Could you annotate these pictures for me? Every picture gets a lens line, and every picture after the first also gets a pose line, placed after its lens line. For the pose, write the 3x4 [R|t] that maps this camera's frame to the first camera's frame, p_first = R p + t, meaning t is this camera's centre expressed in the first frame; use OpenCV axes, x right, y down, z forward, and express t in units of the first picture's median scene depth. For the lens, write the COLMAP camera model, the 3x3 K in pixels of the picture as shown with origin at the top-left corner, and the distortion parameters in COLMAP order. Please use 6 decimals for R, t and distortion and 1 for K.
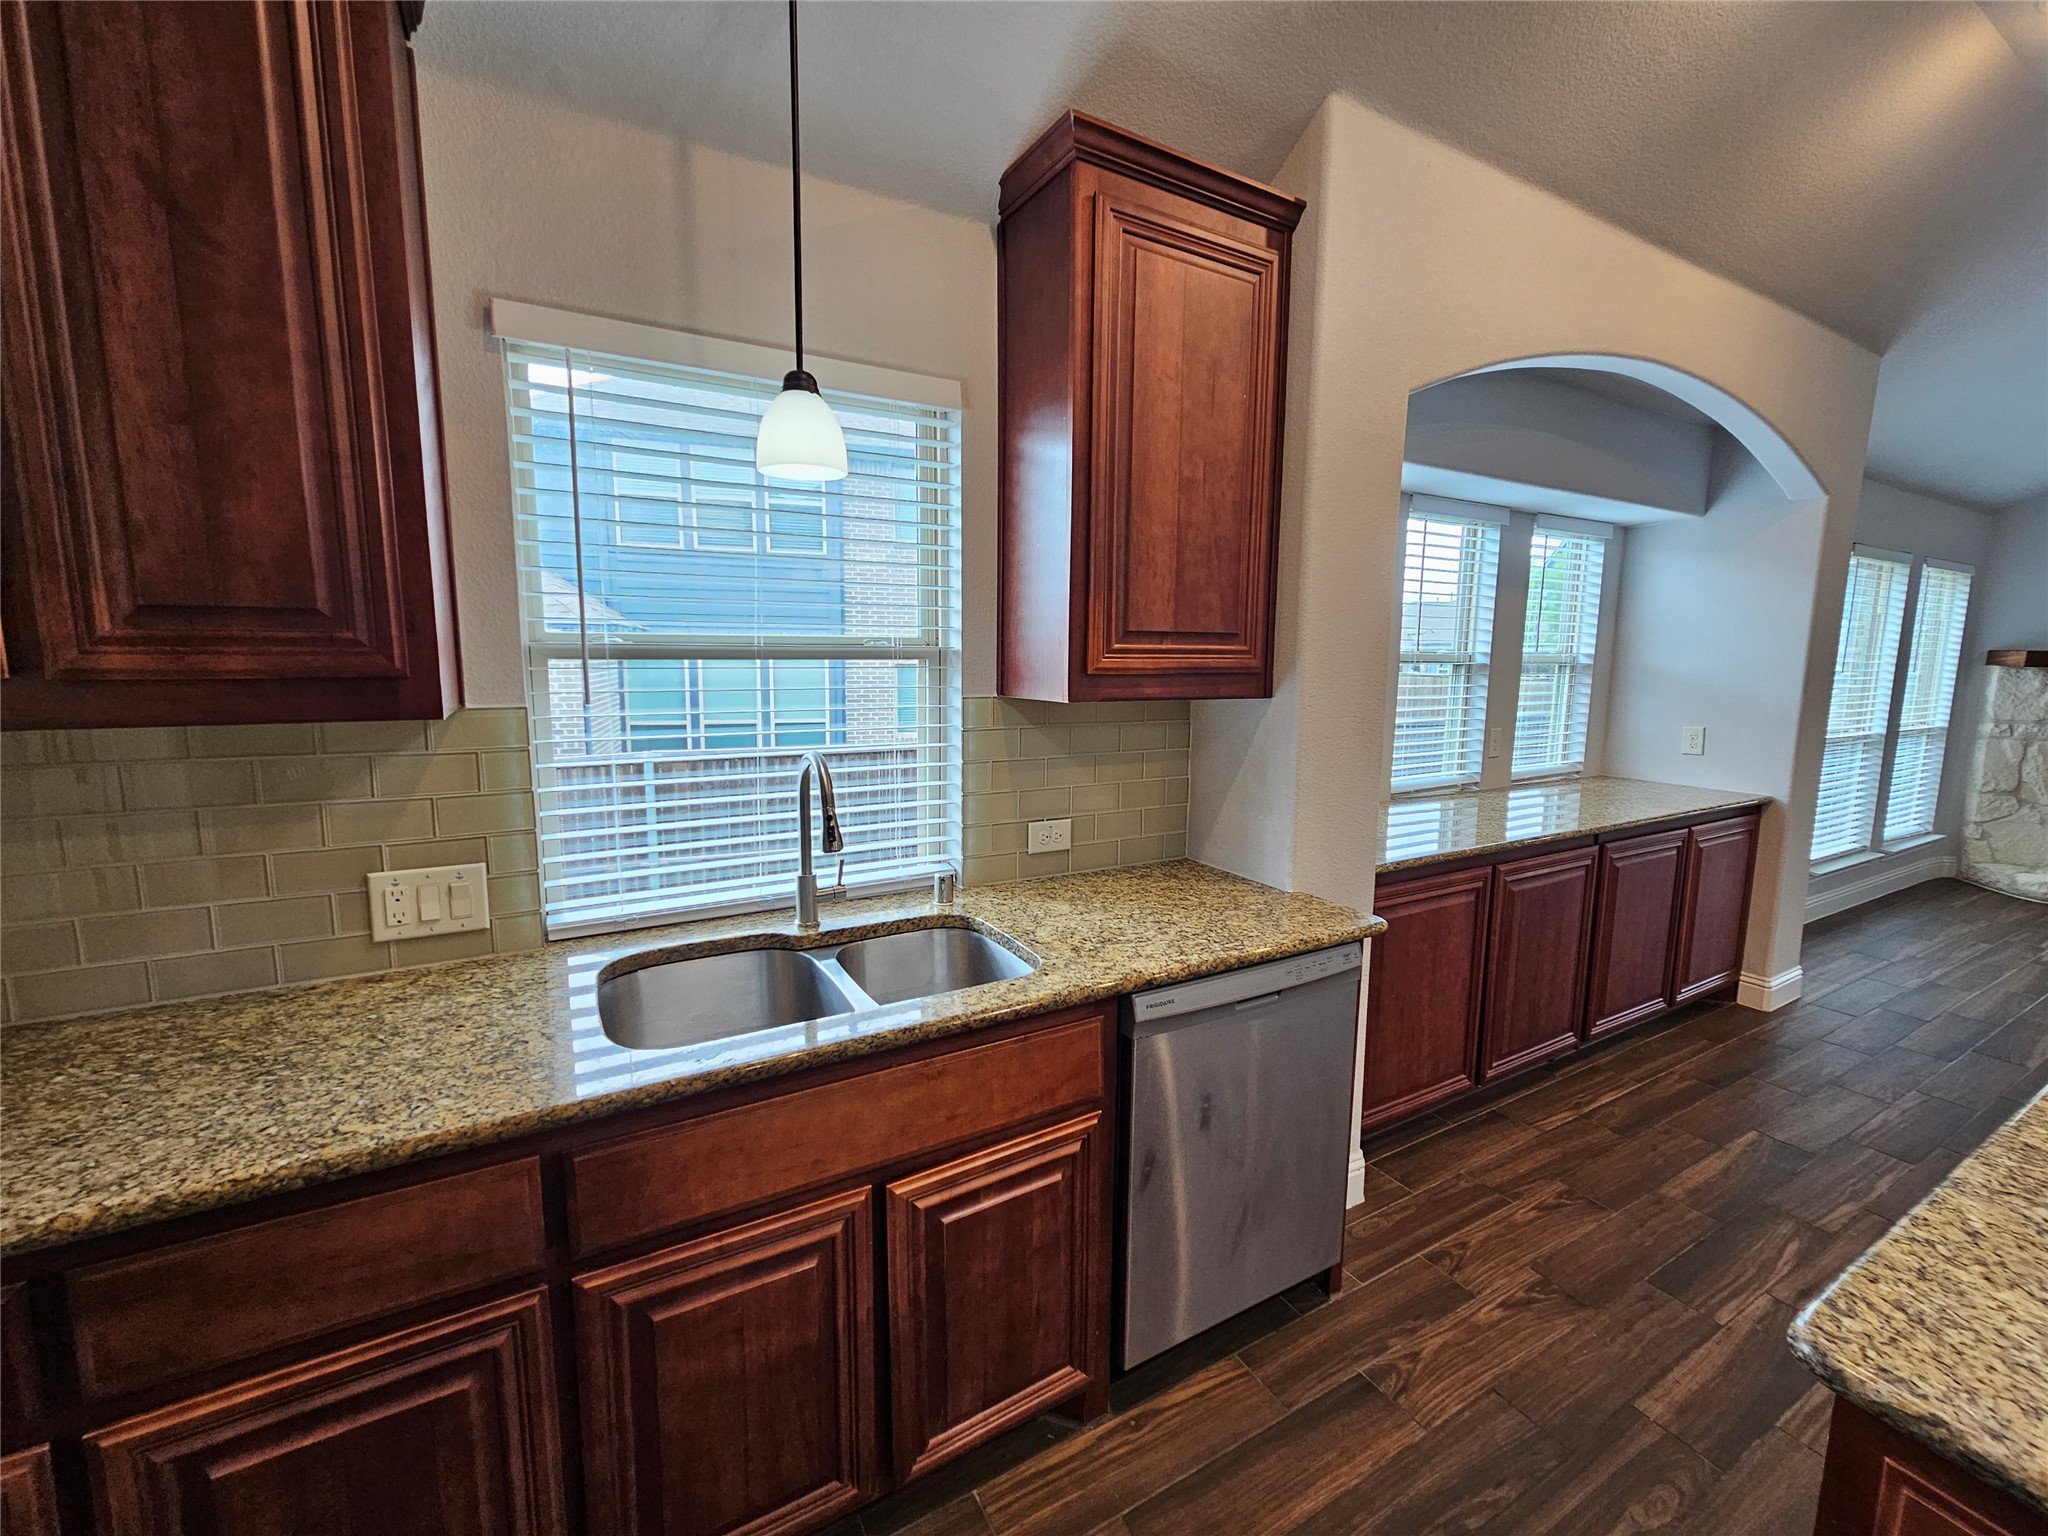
lens RADIAL K [[838.2, 0, 1038.0], [0, 838.2, 760.5], [0, 0, 1]] dist [-0.000757, 0.000312]
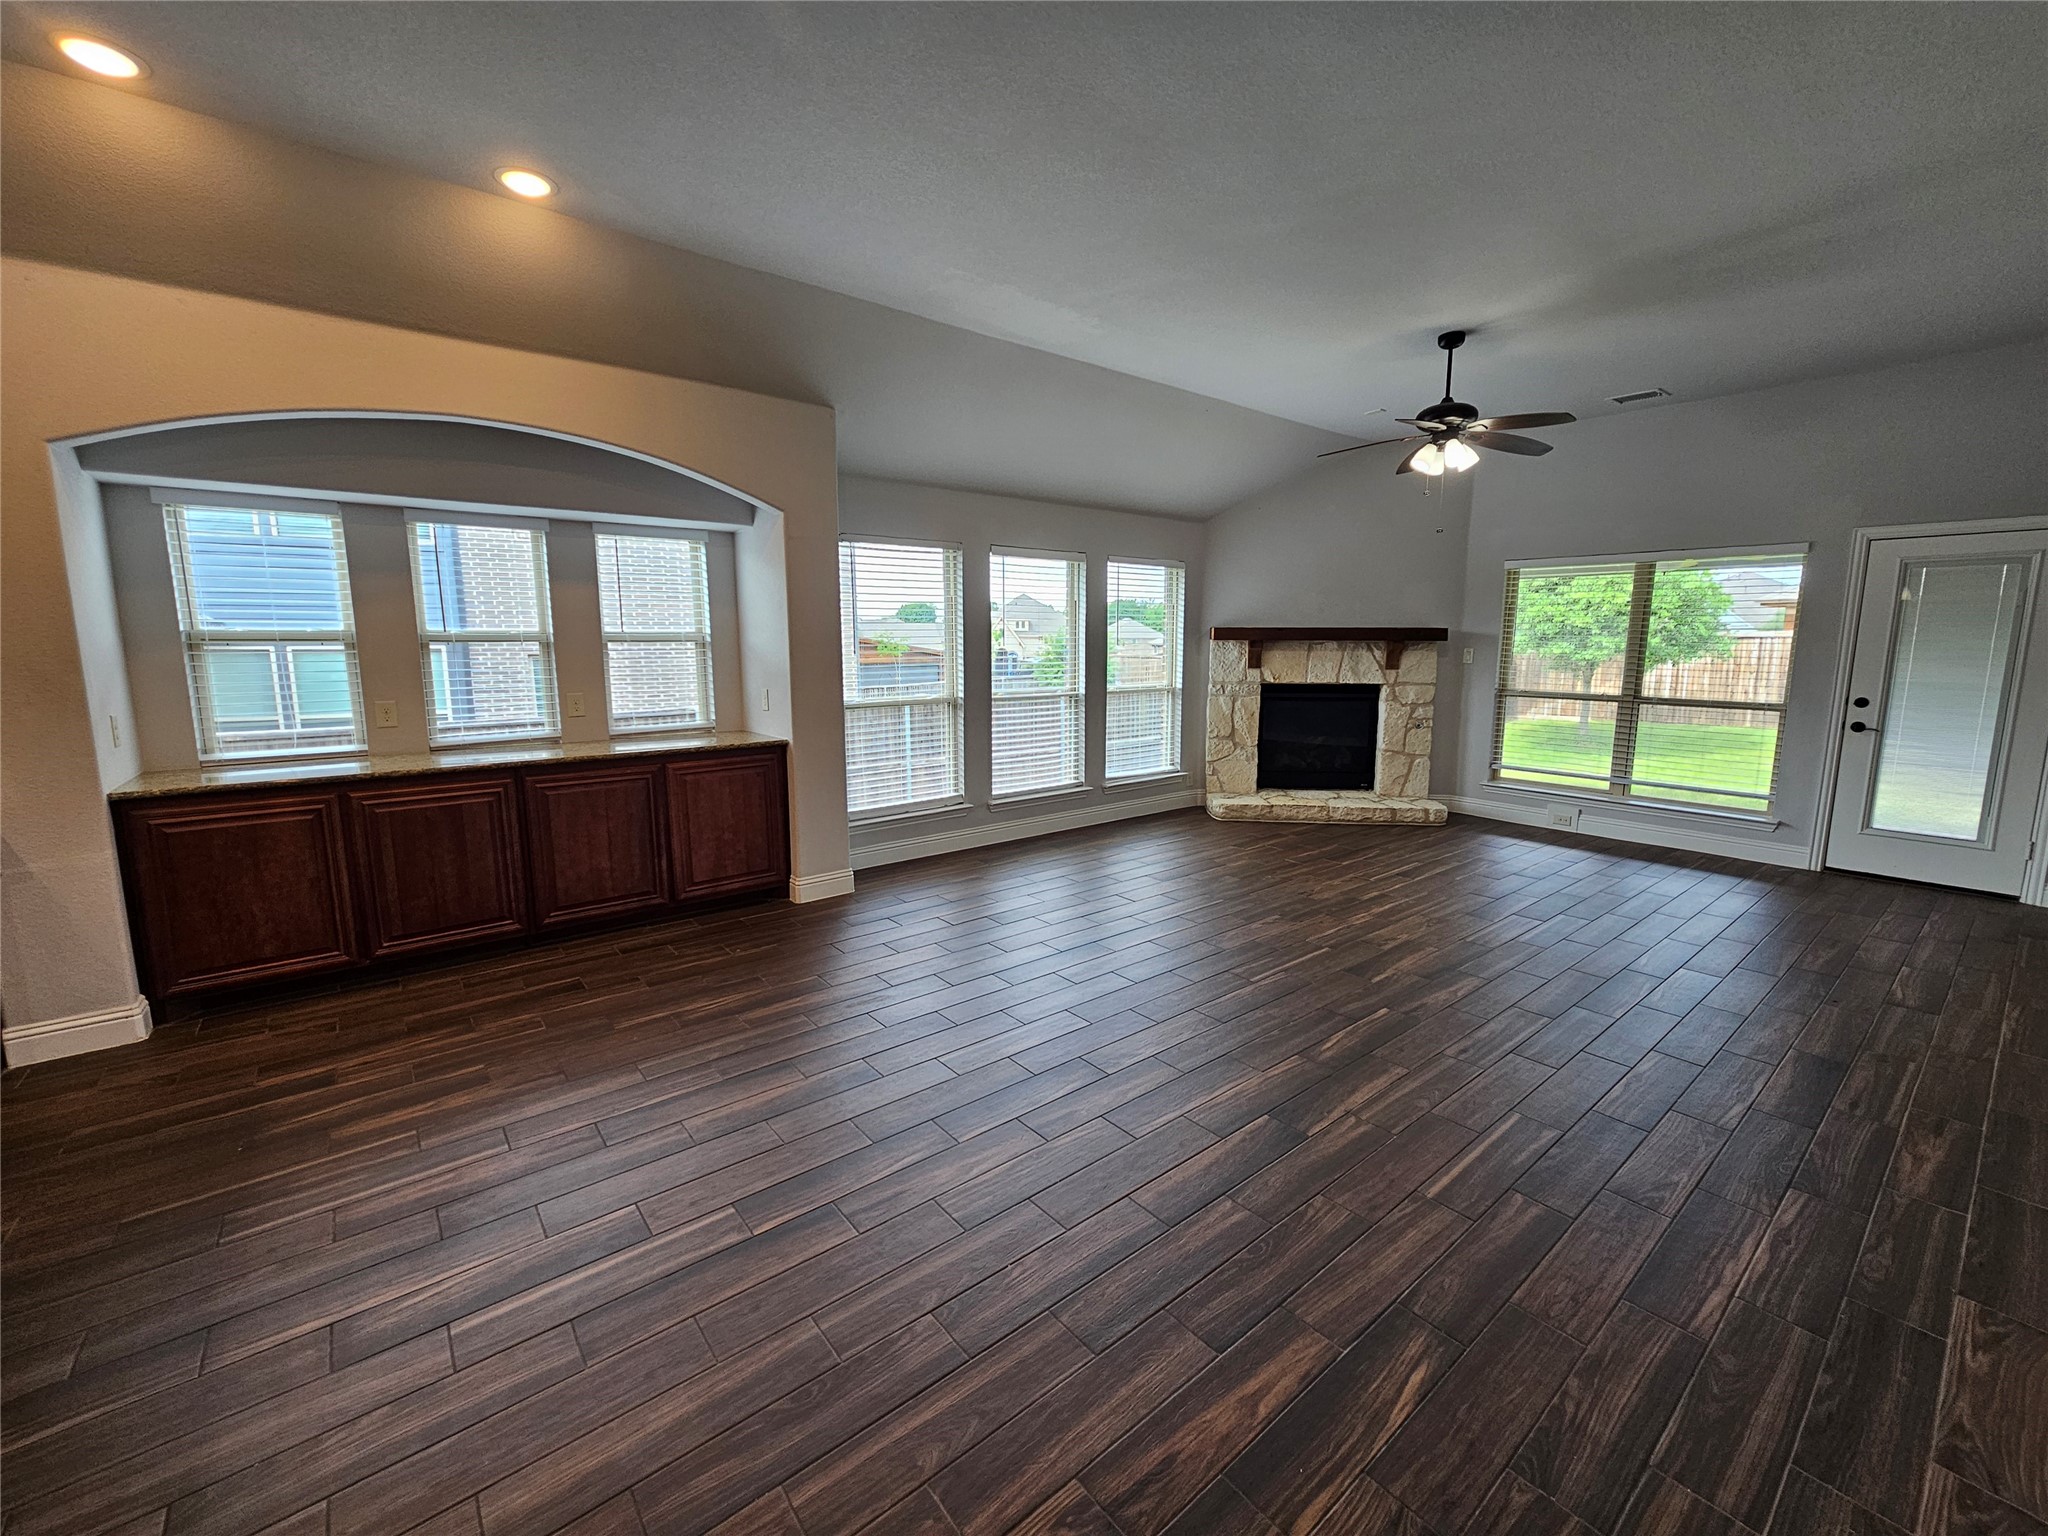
lens RADIAL K [[838.2, 0, 1037.9], [0, 838.2, 758.5], [0, 0, 1]] dist [-0.000757, 0.000312]
pose [[0.986129, -0.036791, 0.161854, 2.123948], [0.035135, 0.999297, 0.013084, 0.139036], [-0.162222, -0.007216, 0.986728, -0.733222]]
